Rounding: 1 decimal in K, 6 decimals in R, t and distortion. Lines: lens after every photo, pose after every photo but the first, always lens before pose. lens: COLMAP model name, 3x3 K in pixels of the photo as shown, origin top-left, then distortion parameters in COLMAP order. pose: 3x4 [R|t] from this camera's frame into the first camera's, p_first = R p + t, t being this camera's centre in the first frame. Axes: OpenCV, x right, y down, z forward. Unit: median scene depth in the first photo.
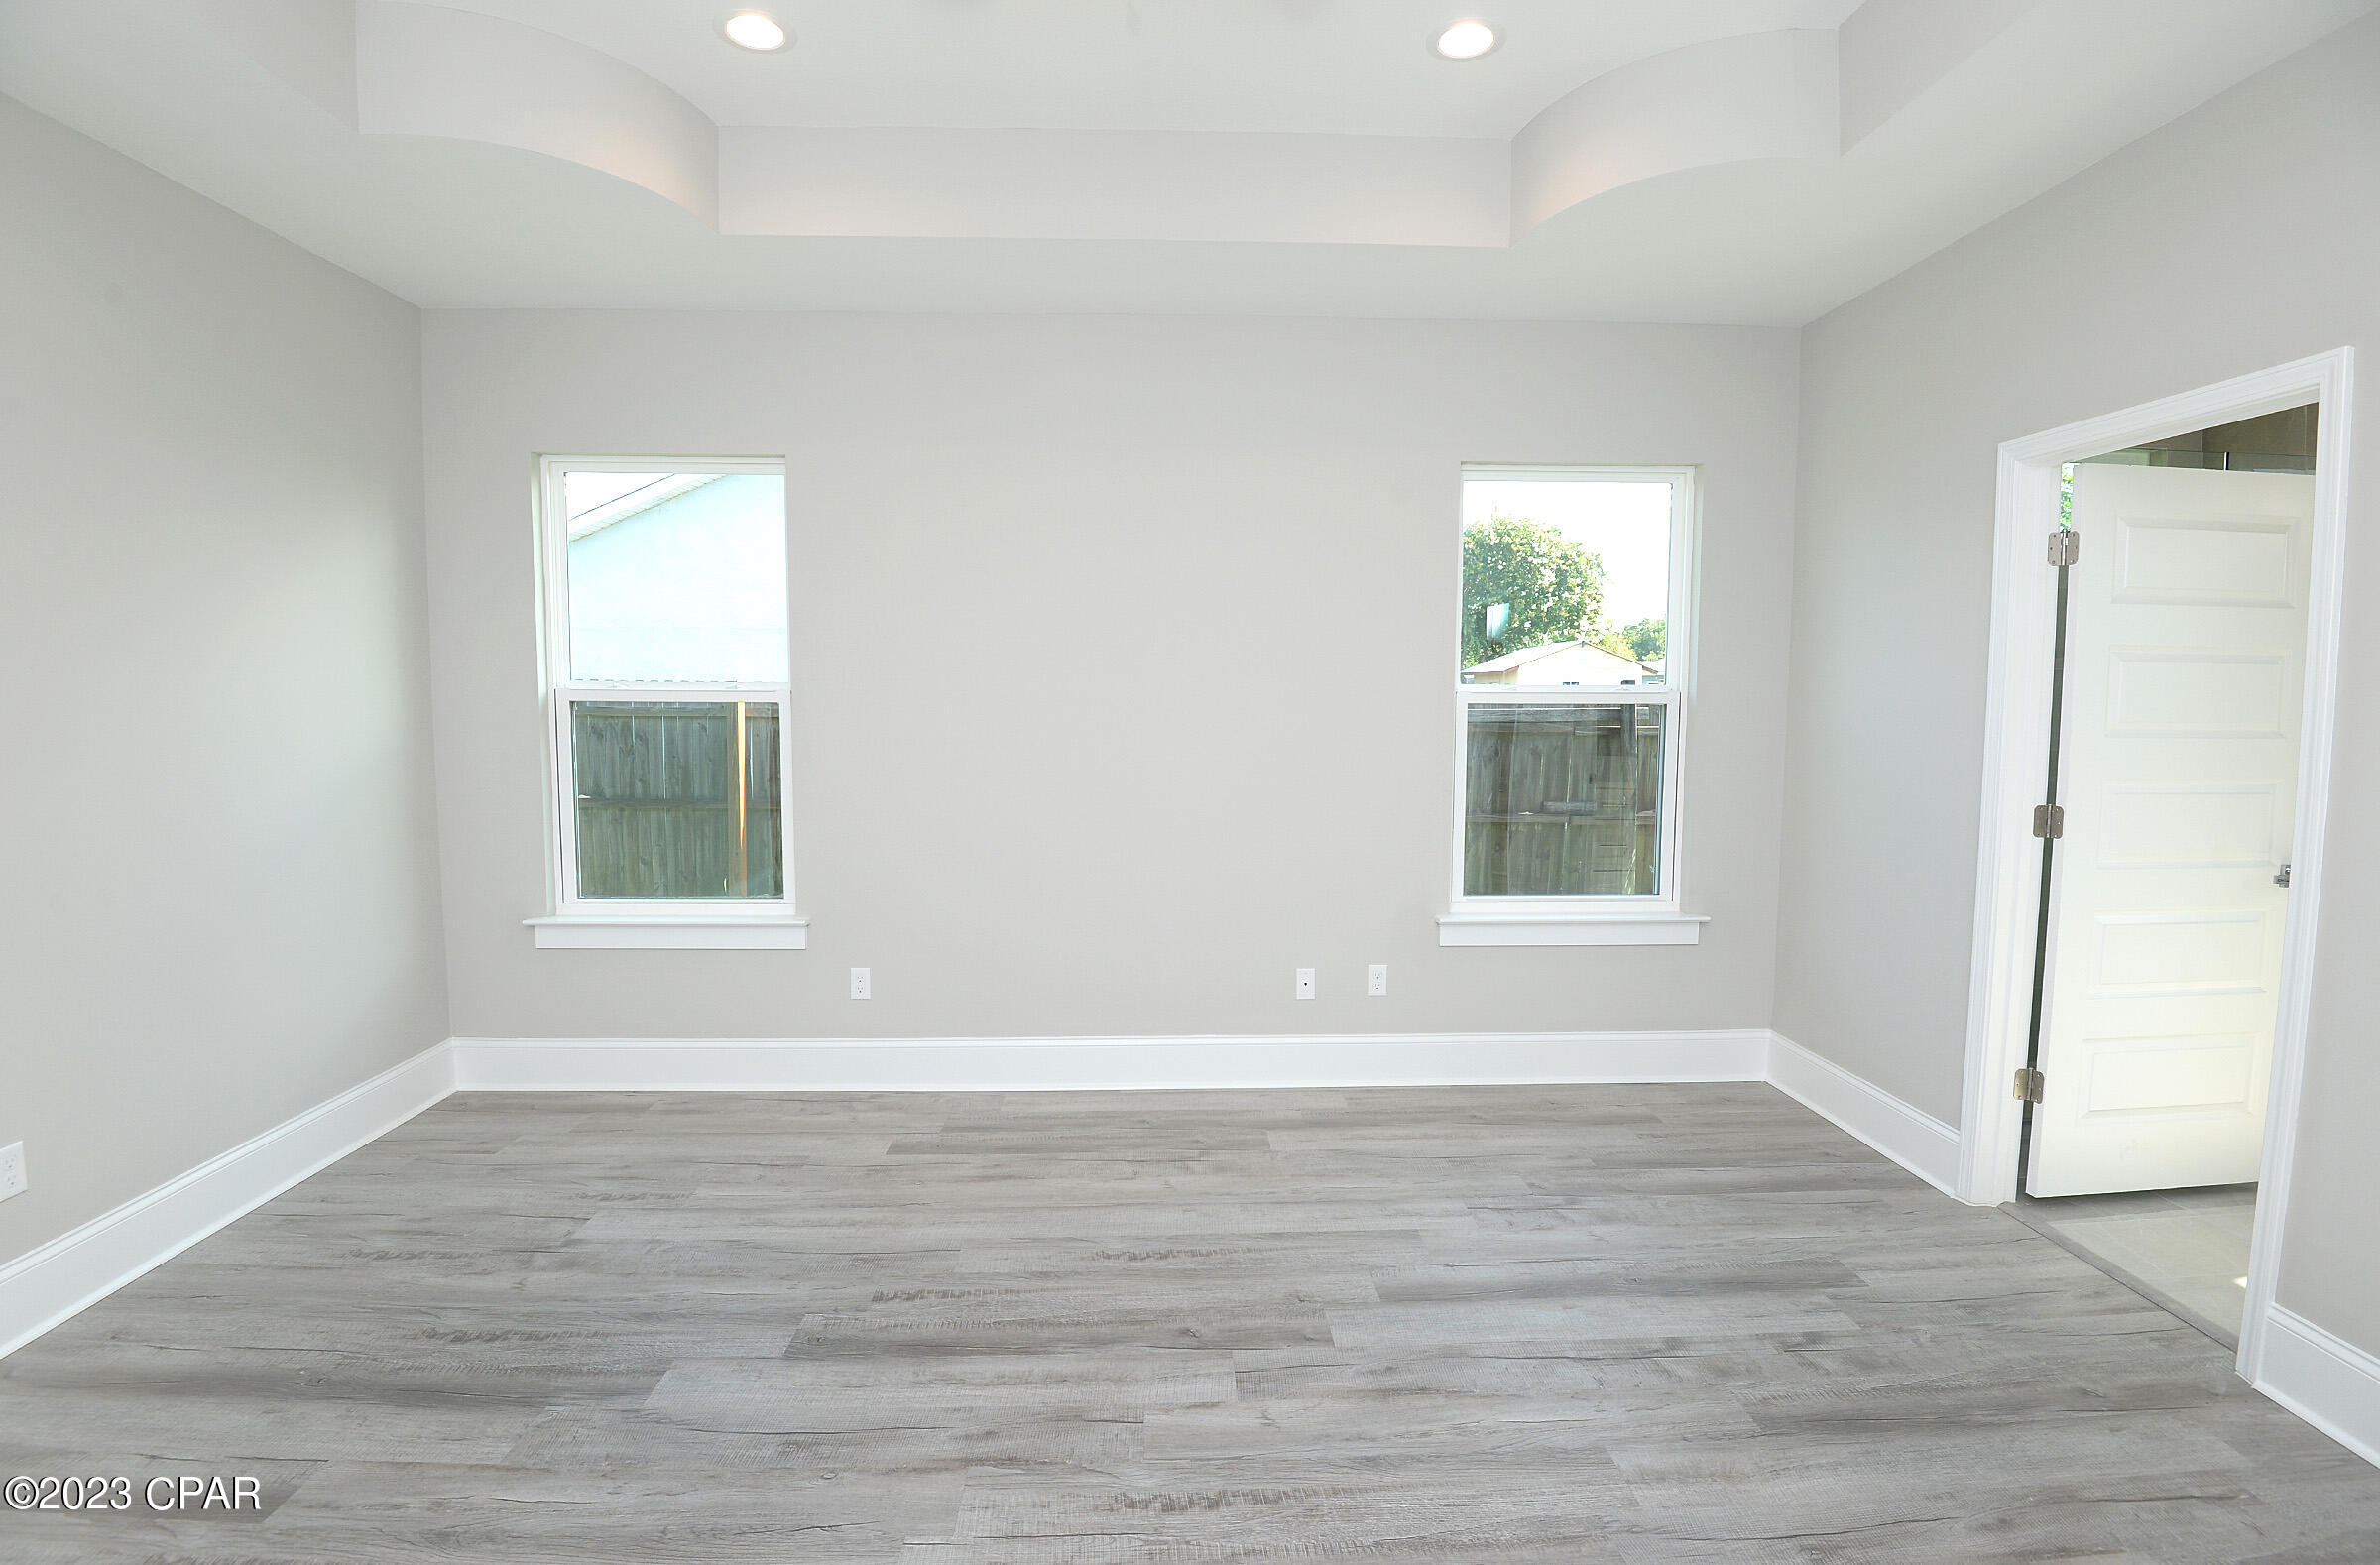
lens RADIAL K [[1113.1, 0, 1179.3], [0, 1113.1, 780.7], [0, 0, 1]] dist [0.000159, -0.032542]
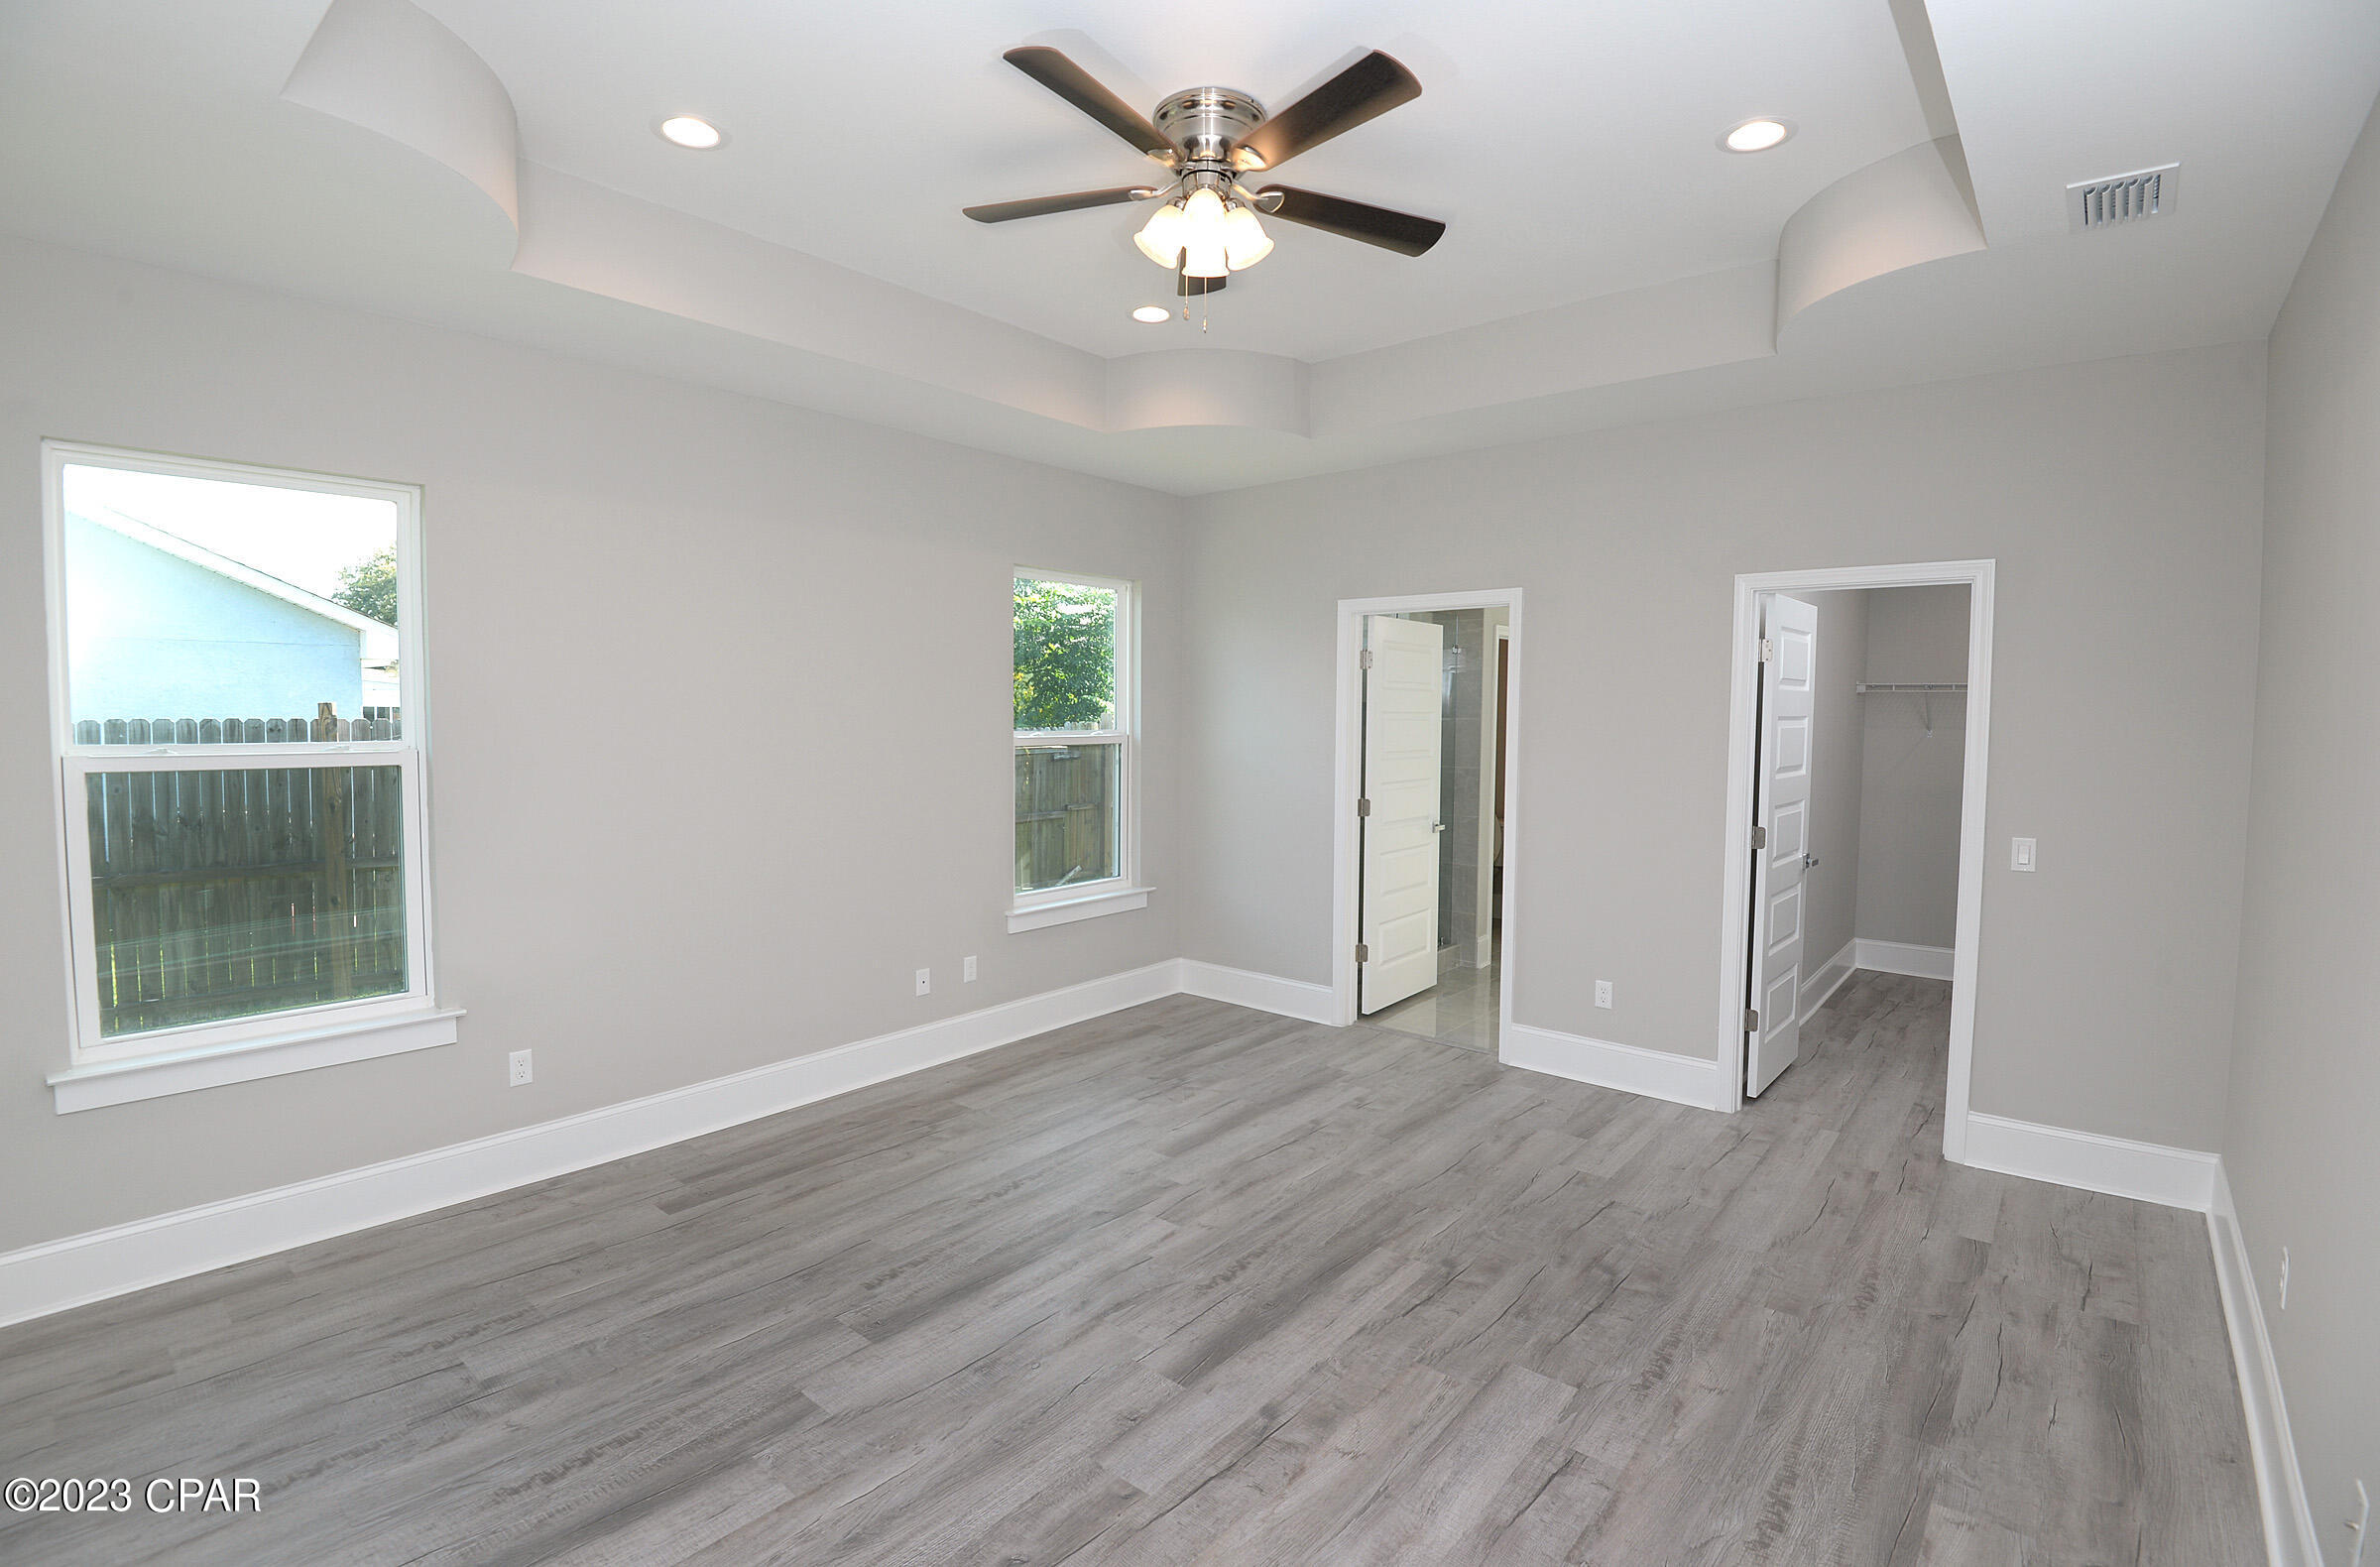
lens RADIAL K [[1102.8, 0, 1174.5], [0, 1102.8, 778.6], [0, 0, 1]] dist [-0.000644, -0.030056]
pose [[0.674028, -0.044499, 0.737365, -0.815778], [0.054057, 0.998479, 0.010844, -0.049897], [-0.736726, 0.032551, 0.675408, -0.016111]]
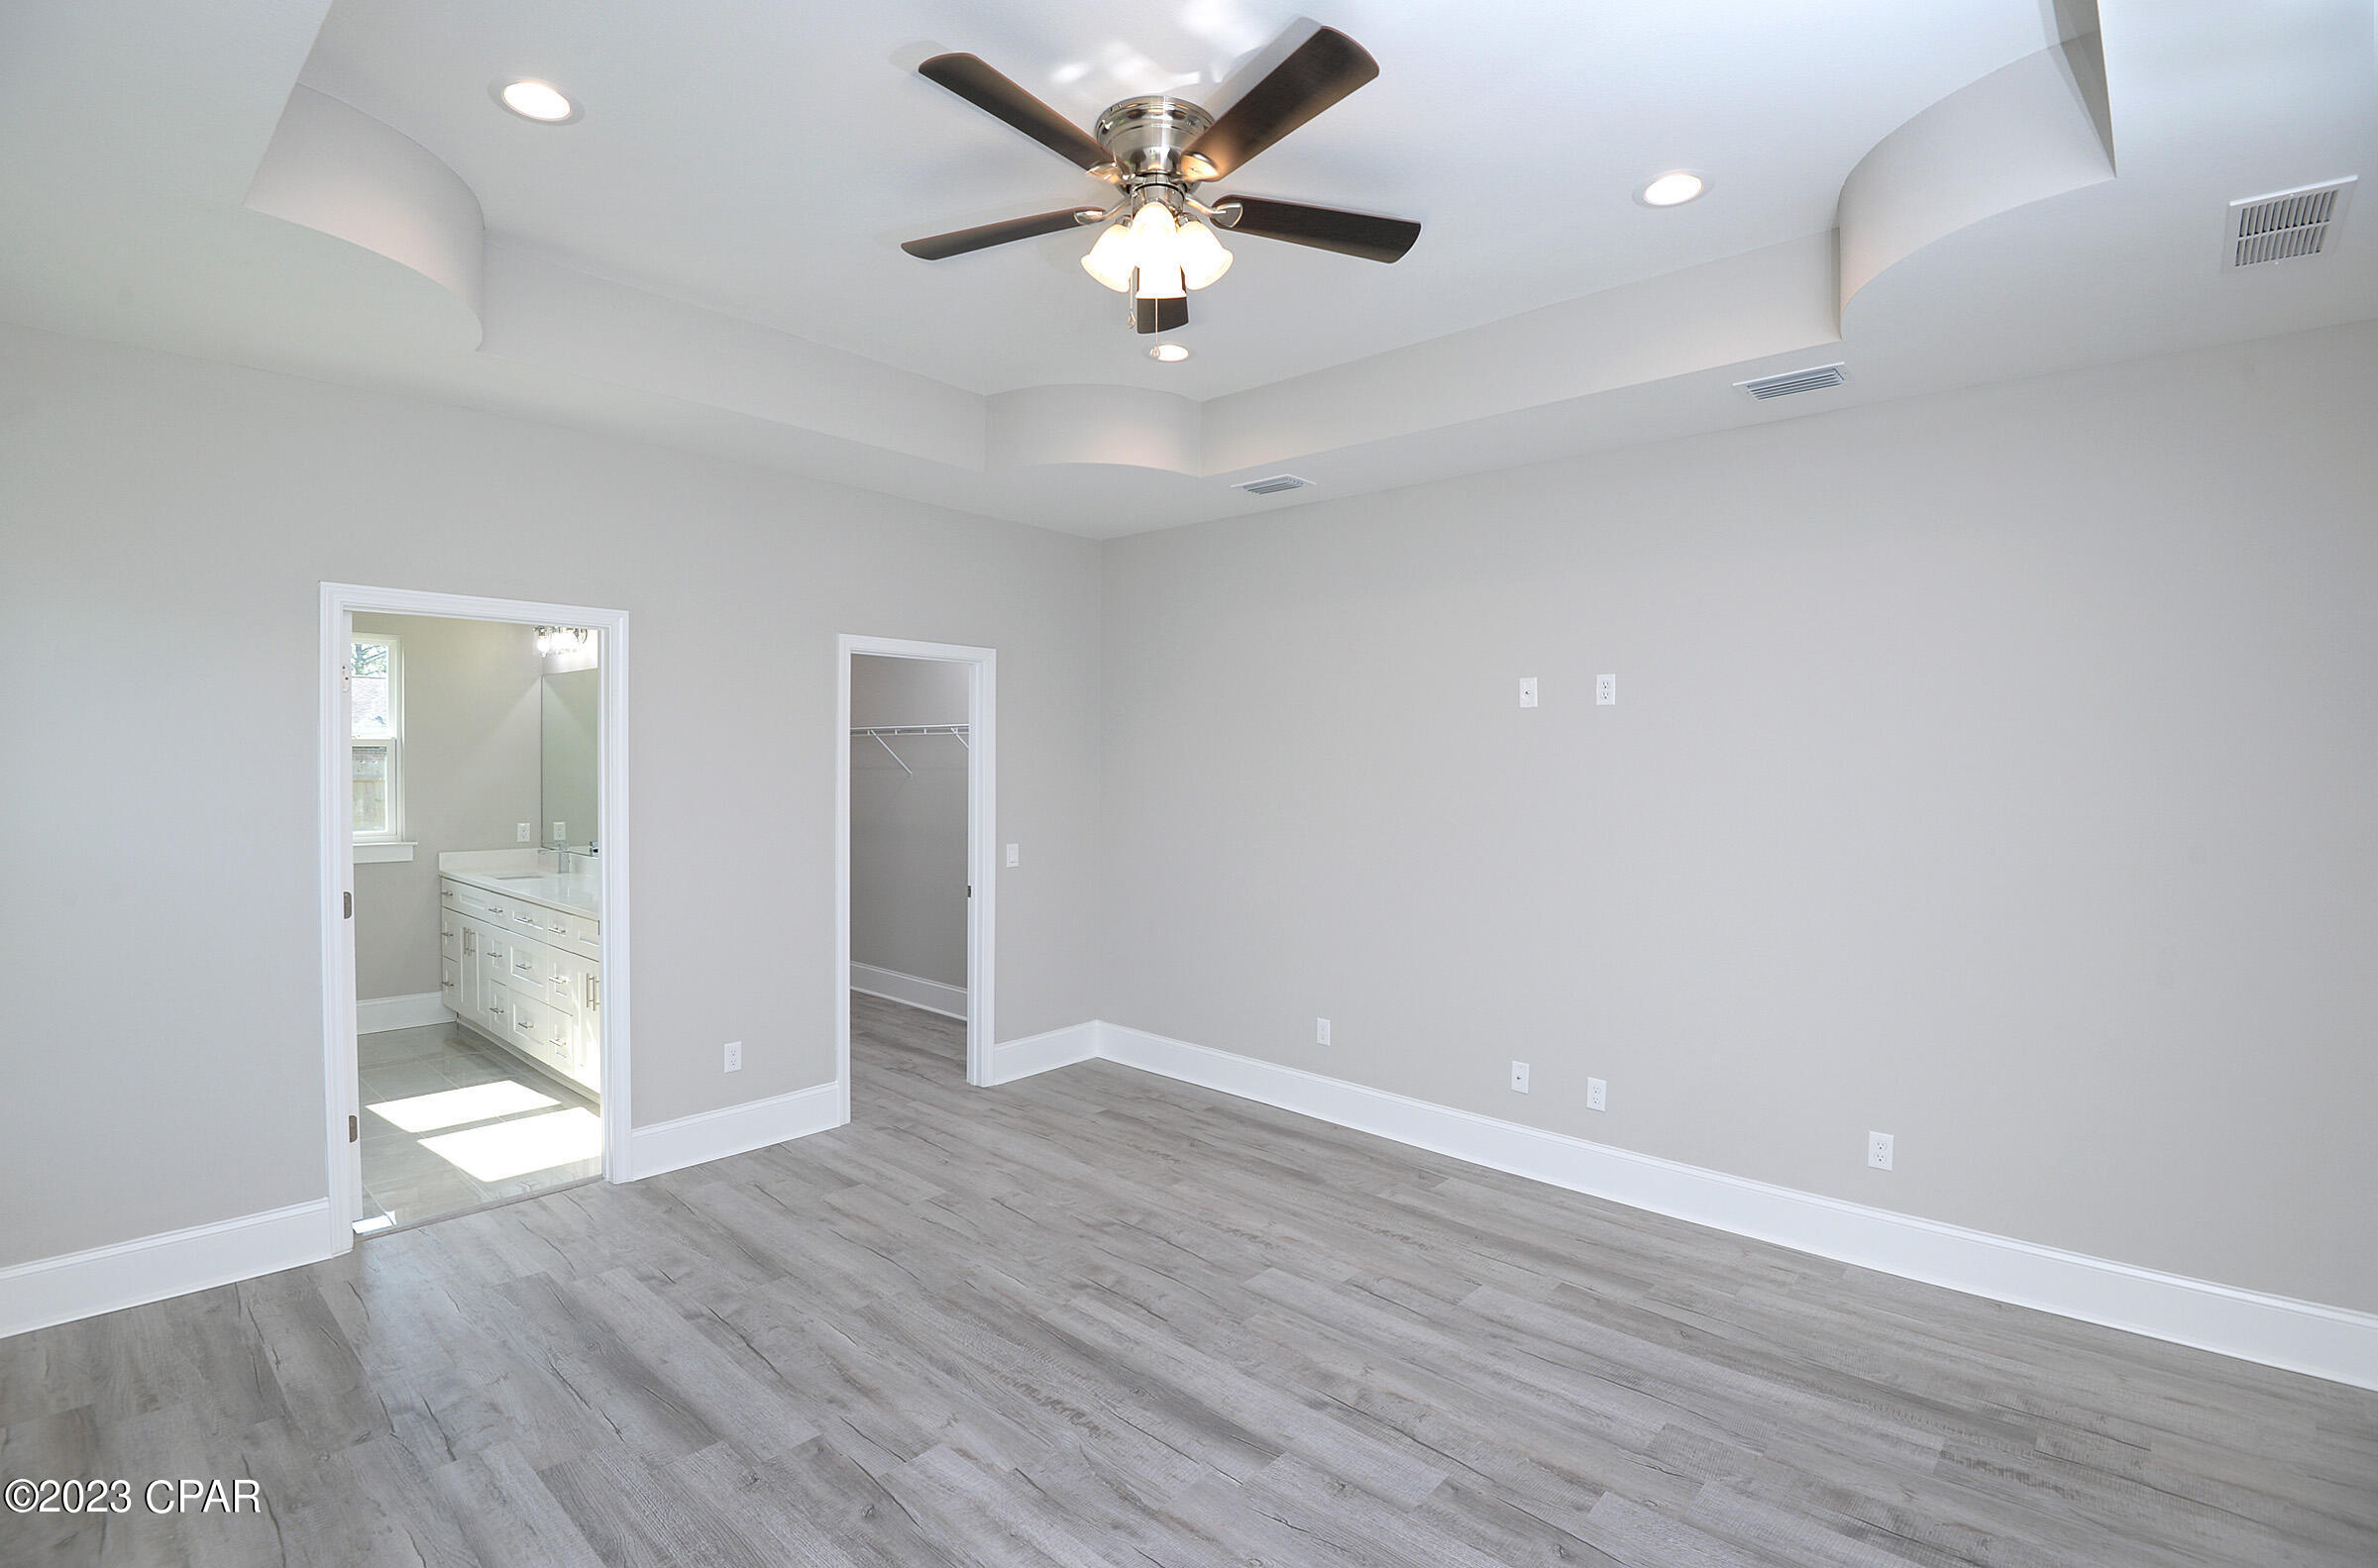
lens RADIAL K [[1103.0, 0, 1184.6], [0, 1103.0, 793.0], [0, 0, 1]] dist [-0.011953, -0.019050]
pose [[-0.719785, -0.032381, 0.693442, -0.707535], [0.045254, 0.994598, 0.093416, -0.161006], [-0.692721, 0.098621, -0.714431, 1.249111]]
